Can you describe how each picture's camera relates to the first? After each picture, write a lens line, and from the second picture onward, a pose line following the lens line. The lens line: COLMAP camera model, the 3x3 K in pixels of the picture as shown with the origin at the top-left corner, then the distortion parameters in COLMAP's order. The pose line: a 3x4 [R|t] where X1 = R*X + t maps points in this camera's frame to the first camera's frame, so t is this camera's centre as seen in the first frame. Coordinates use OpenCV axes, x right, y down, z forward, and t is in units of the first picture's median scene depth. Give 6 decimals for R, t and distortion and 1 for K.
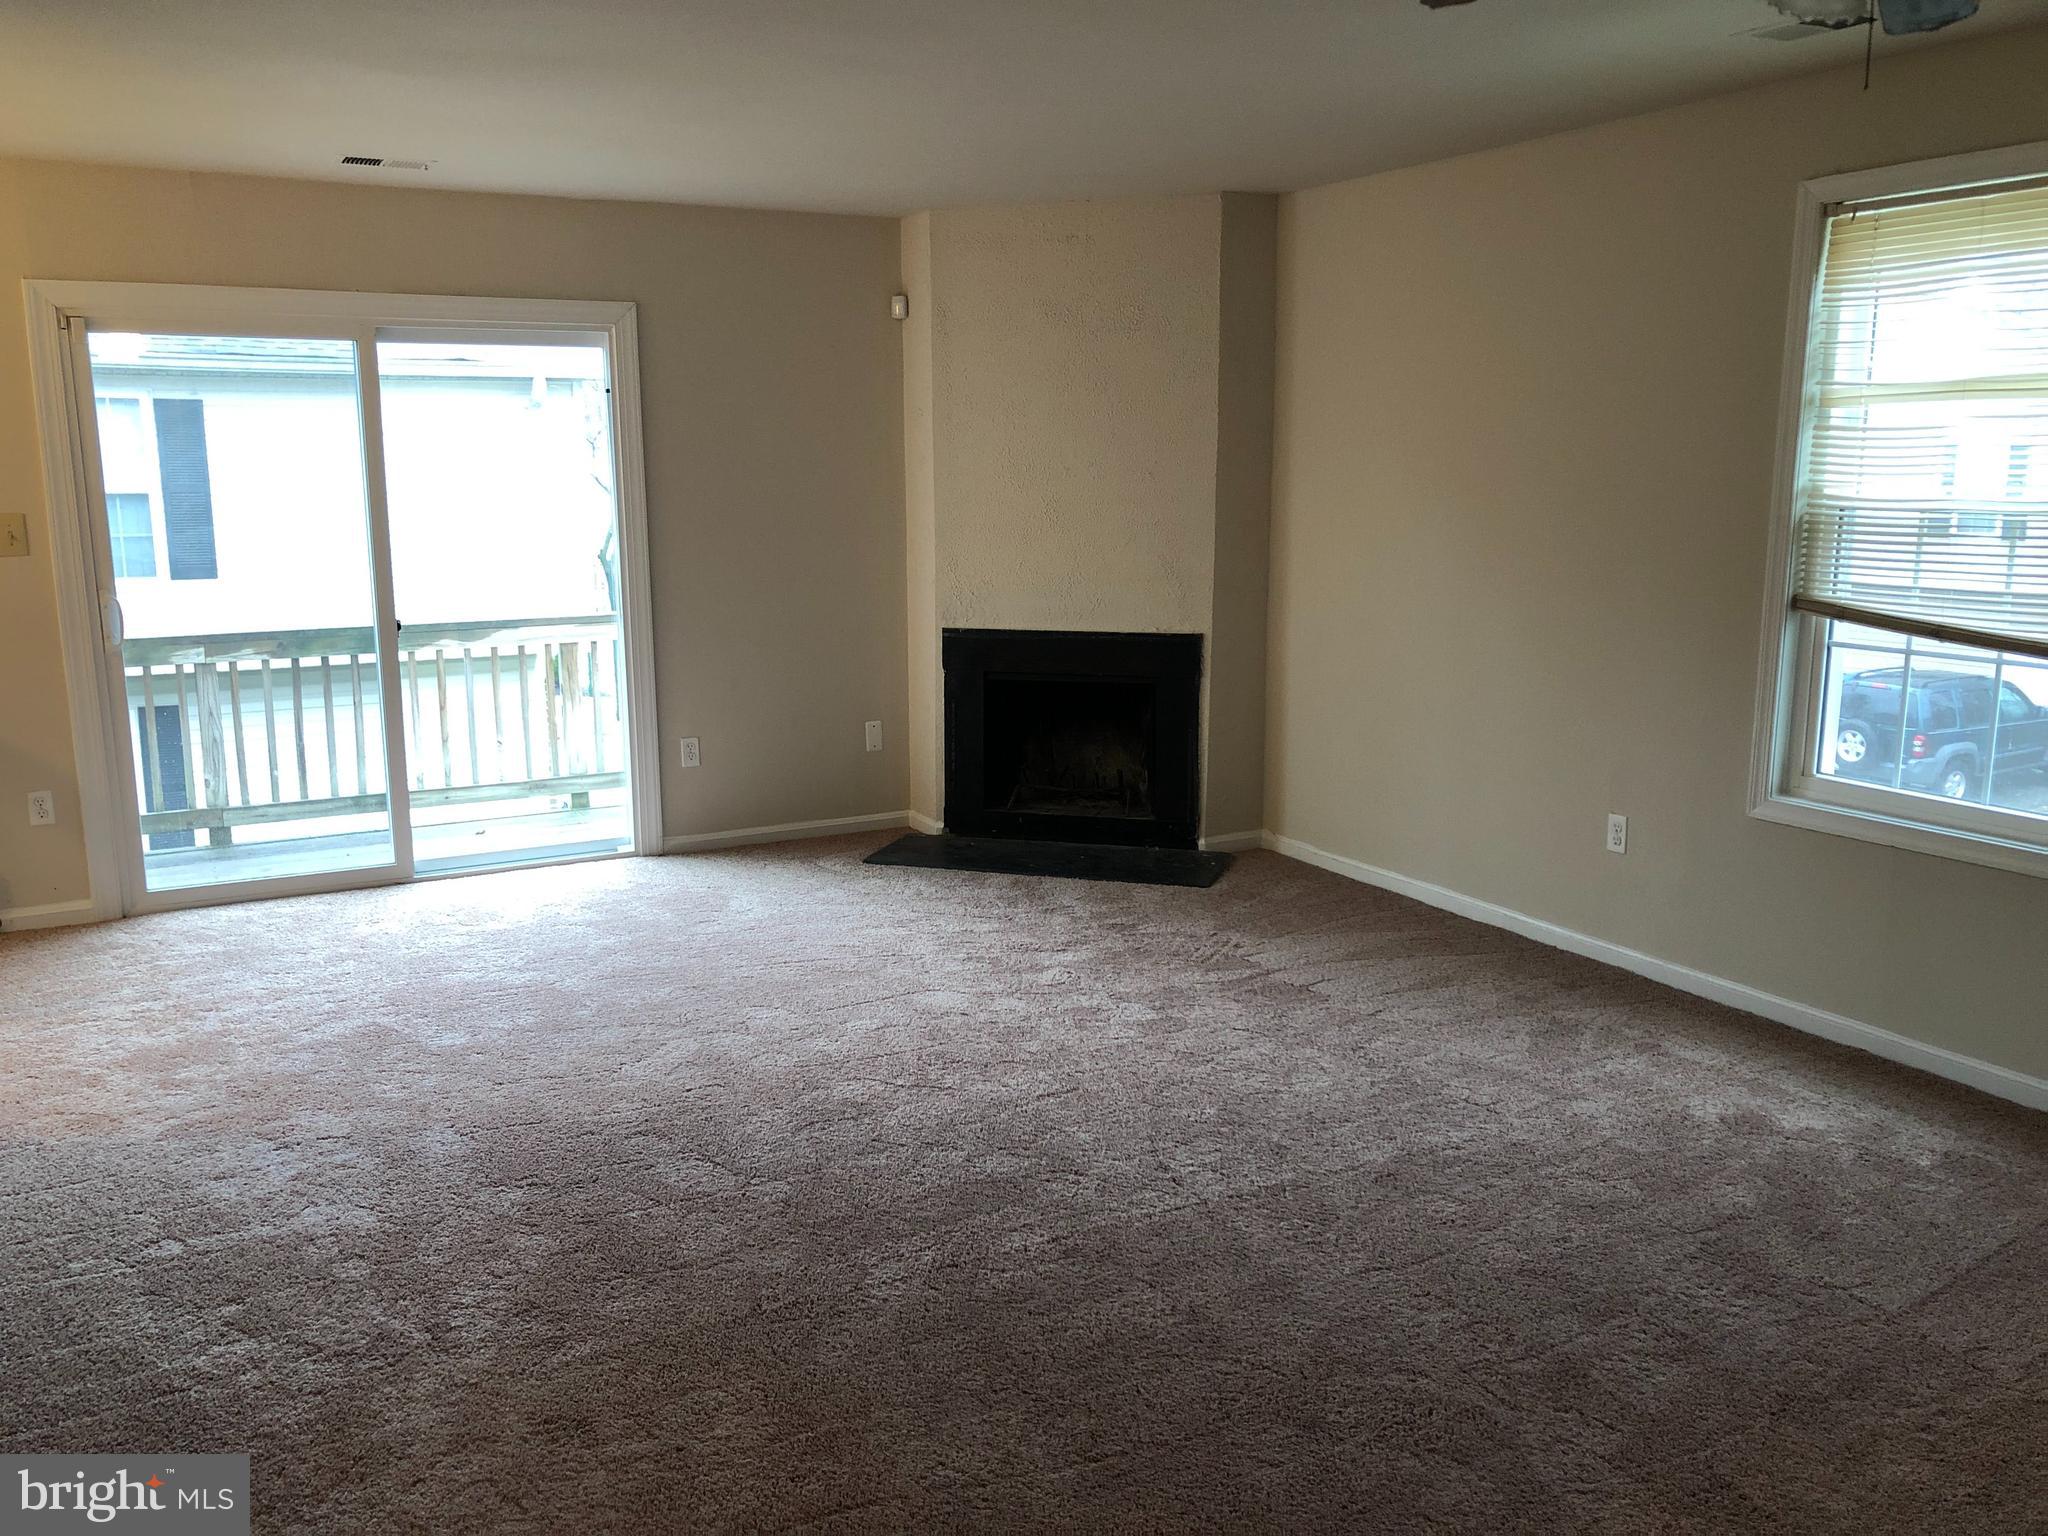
lens RADIAL K [[1695.7, 0, 999.9], [0, 1695.7, 769.5], [0, 0, 1]] dist [0.048636, 0.001203]
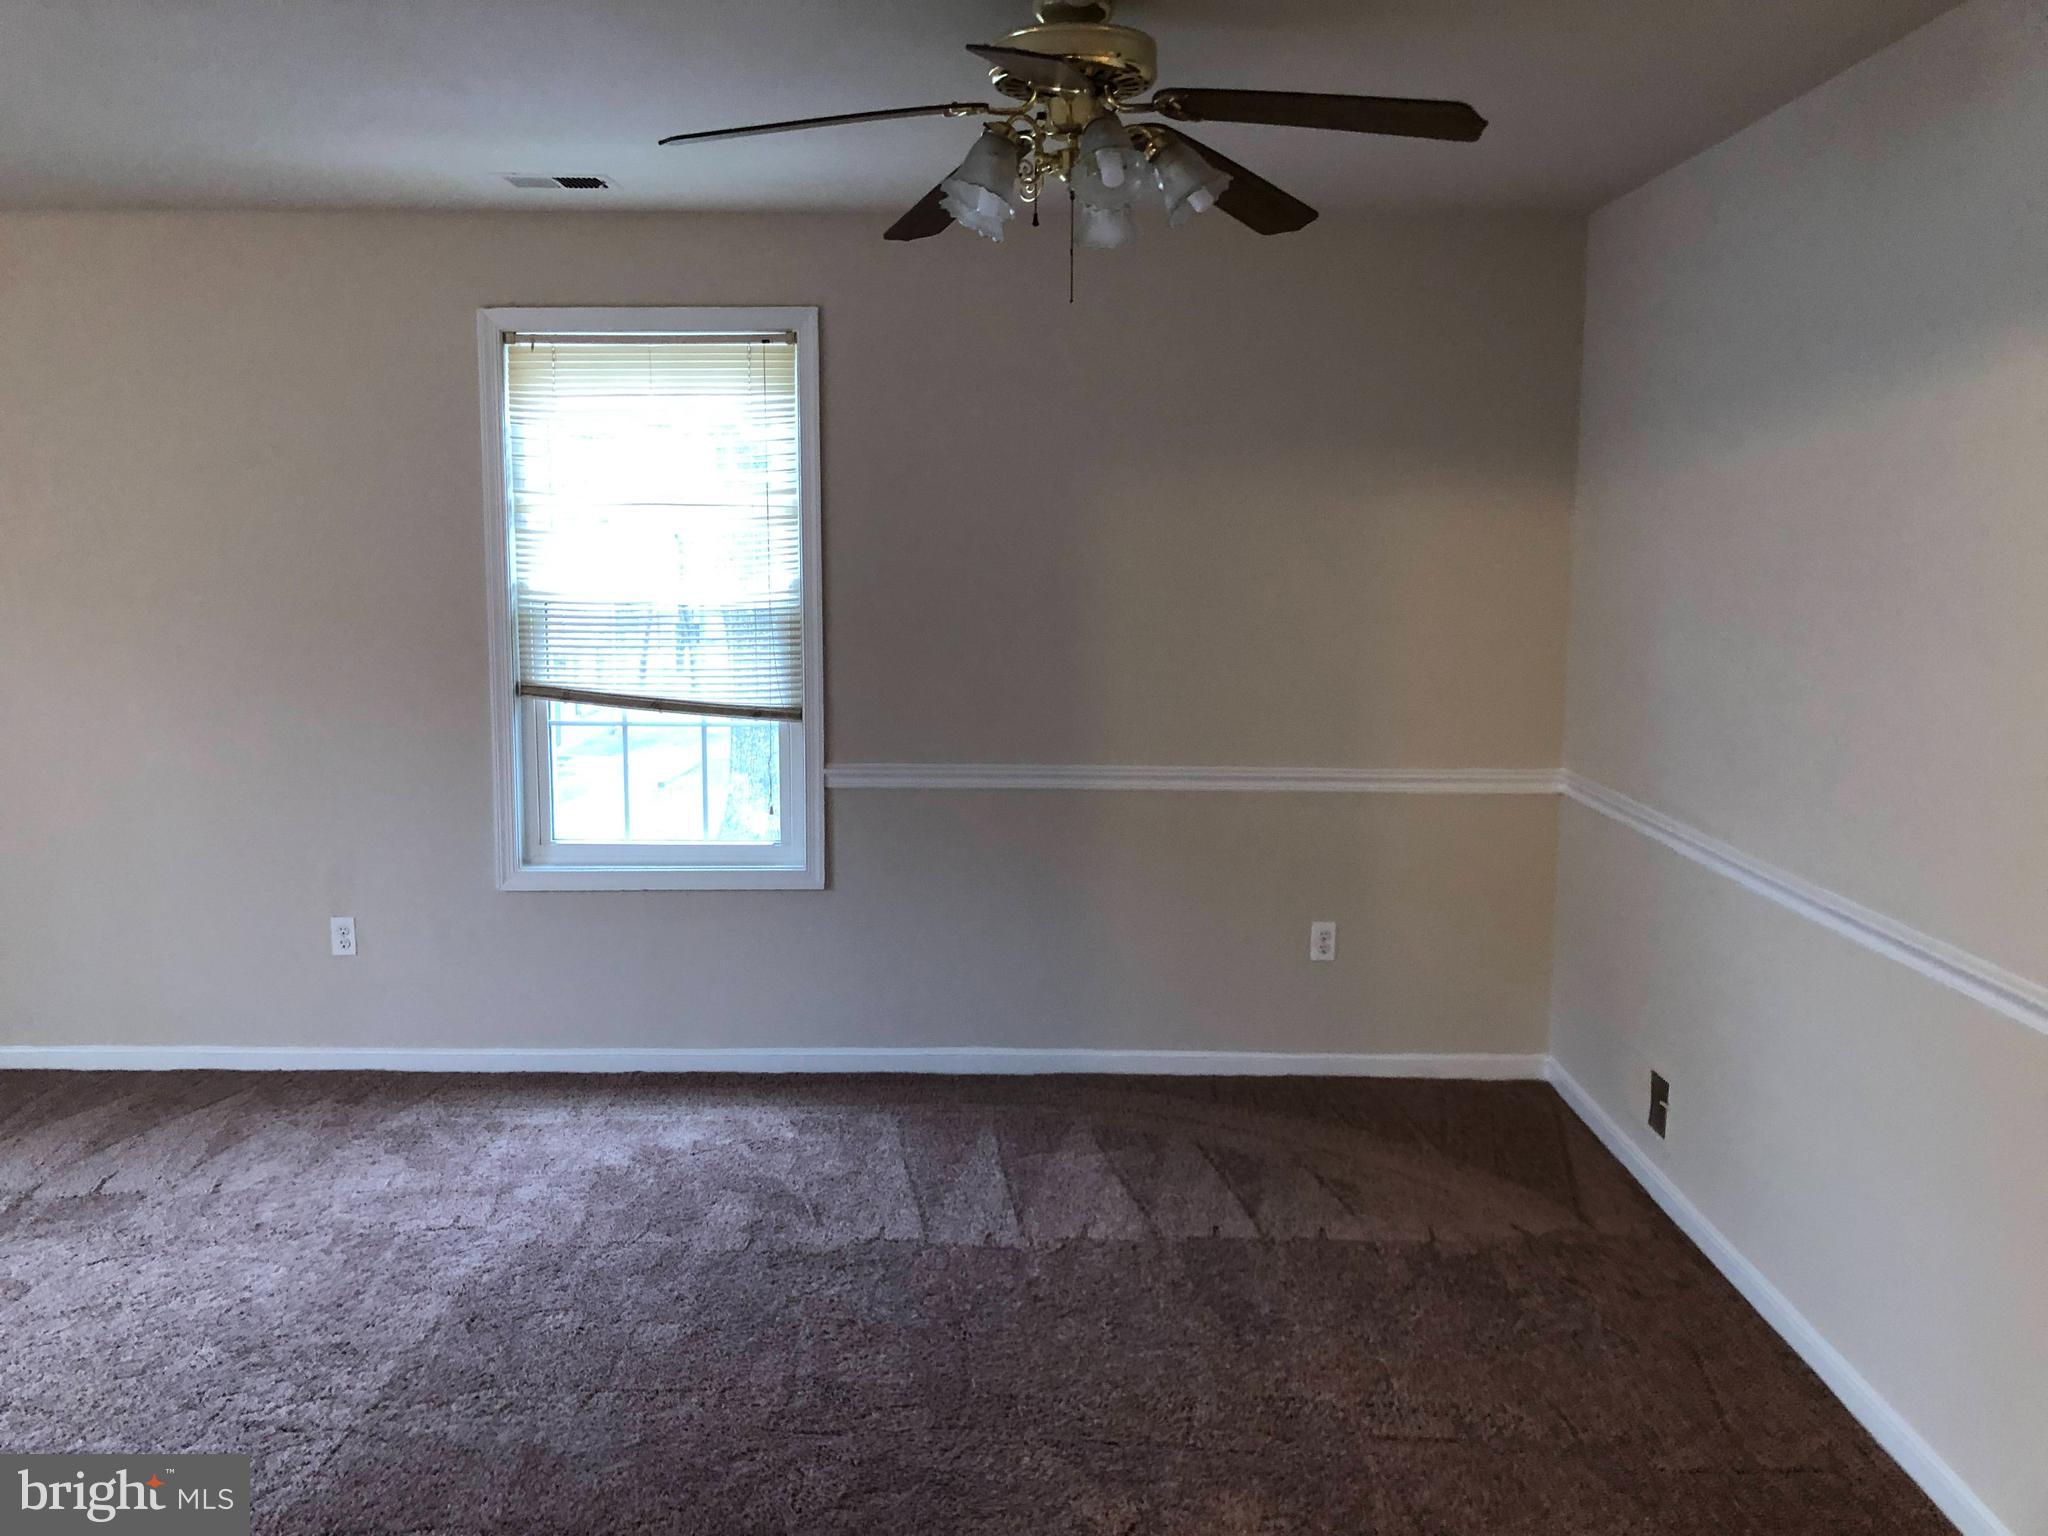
lens RADIAL K [[1695.7, 0, 999.9], [0, 1695.7, 769.5], [0, 0, 1]] dist [0.048636, 0.001203]
pose [[0.505245, -0.117605, 0.854925, -0.327442], [0.160017, 0.986258, 0.041104, -0.044013], [-0.848010, 0.116035, 0.517121, 0.192138]]
